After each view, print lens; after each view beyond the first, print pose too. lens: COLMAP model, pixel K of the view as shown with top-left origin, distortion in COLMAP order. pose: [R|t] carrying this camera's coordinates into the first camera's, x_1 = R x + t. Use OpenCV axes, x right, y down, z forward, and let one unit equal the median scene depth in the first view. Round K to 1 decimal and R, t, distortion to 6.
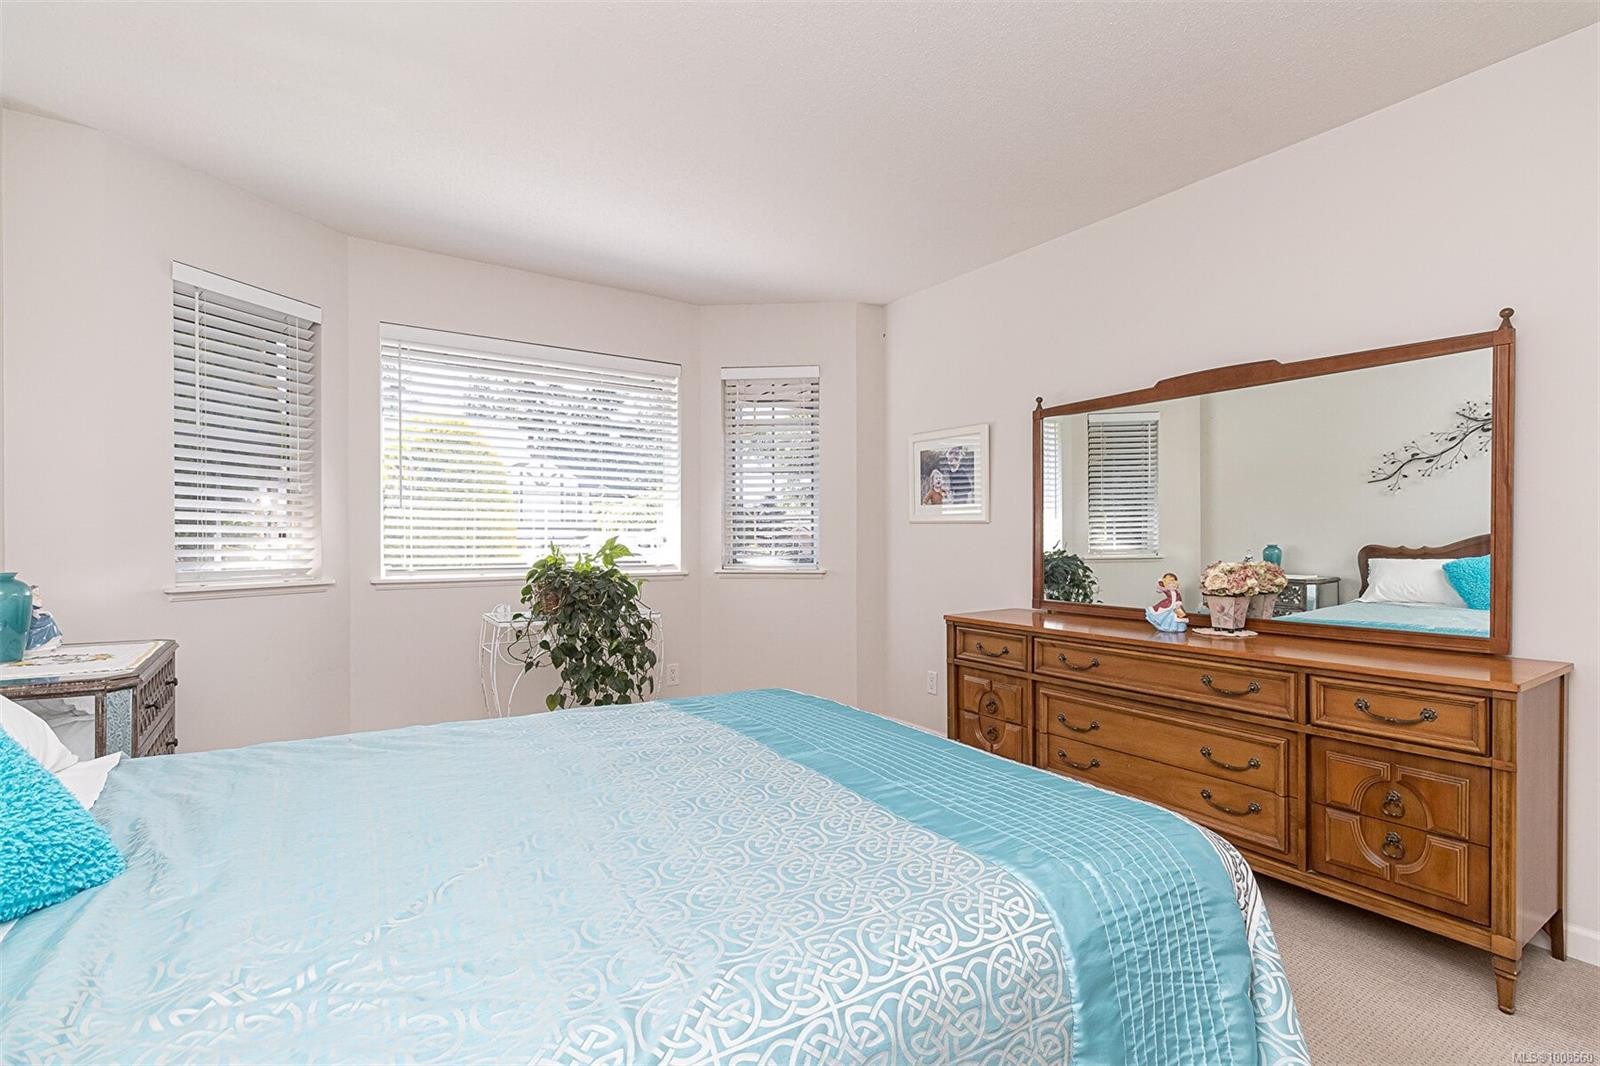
lens RADIAL K [[746.6, 0, 803.2], [0, 746.6, 538.6], [0, 0, 1]] dist [-0.003225, 0.002715]
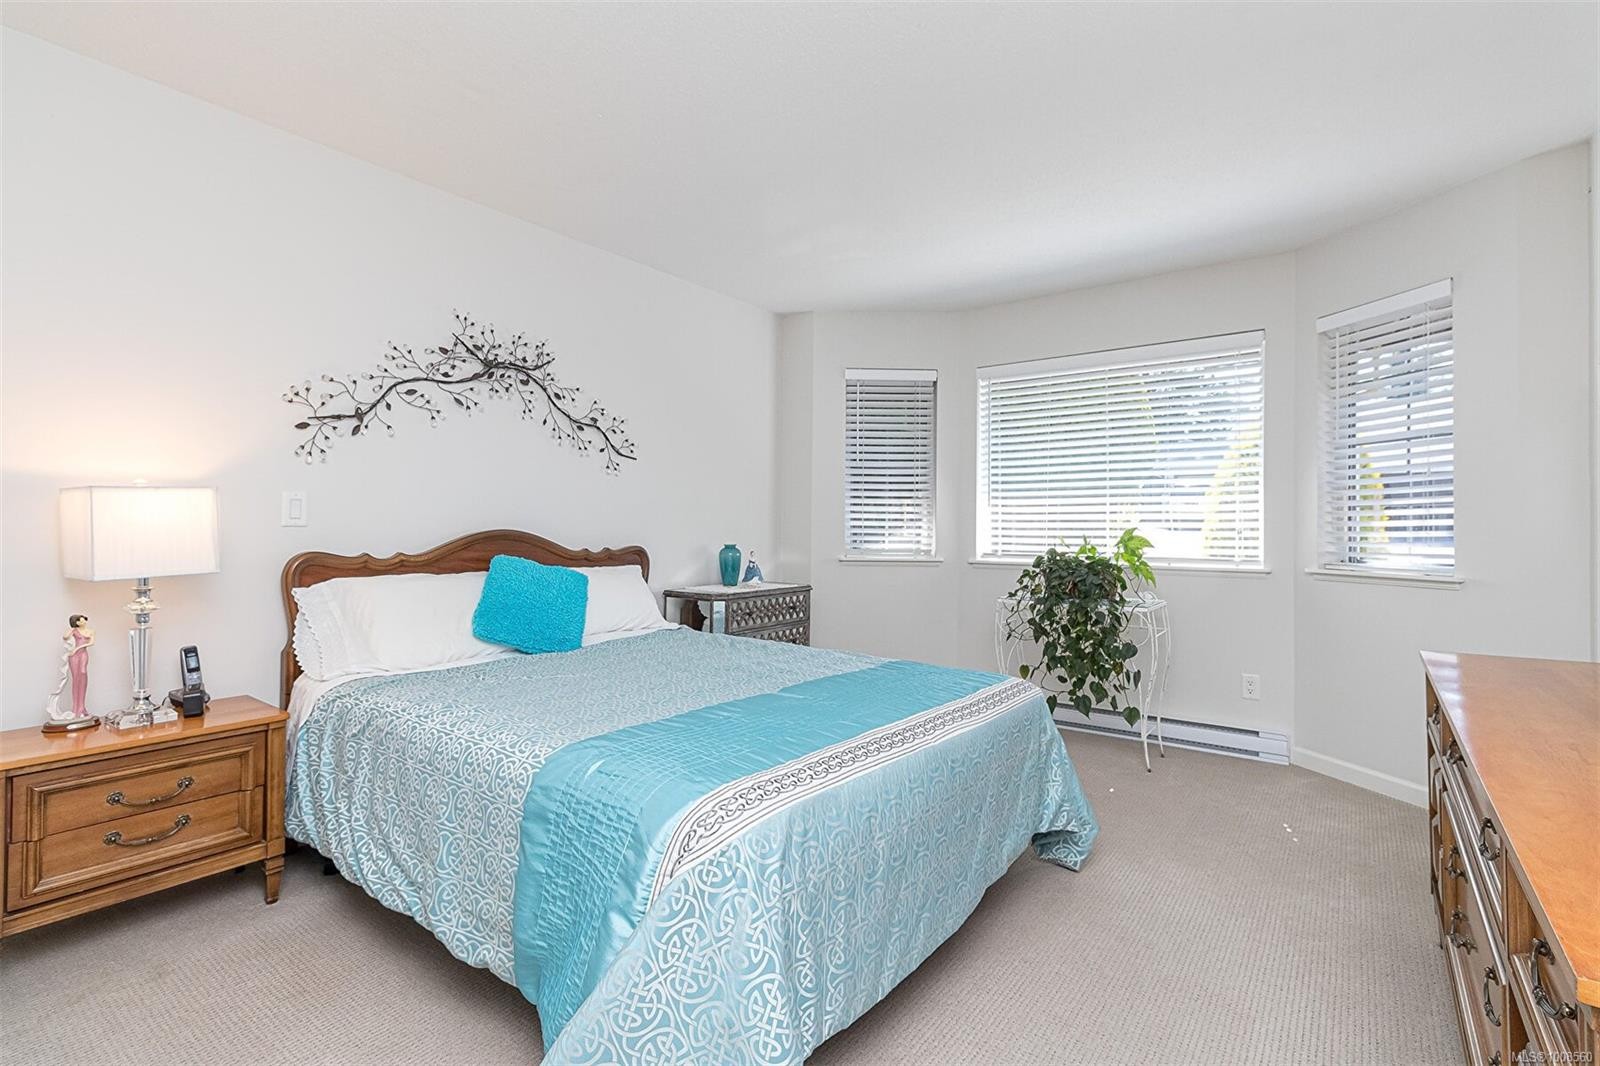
lens RADIAL K [[740.8, 0, 830.6], [0, 740.8, 518.0], [0, 0, 1]] dist [-0.000167, 0.001500]
pose [[0.337720, -0.014849, -0.941129, 0.631208], [-0.002663, 0.999856, -0.016731, 0.001840], [0.941243, 0.008157, 0.337632, 0.321961]]
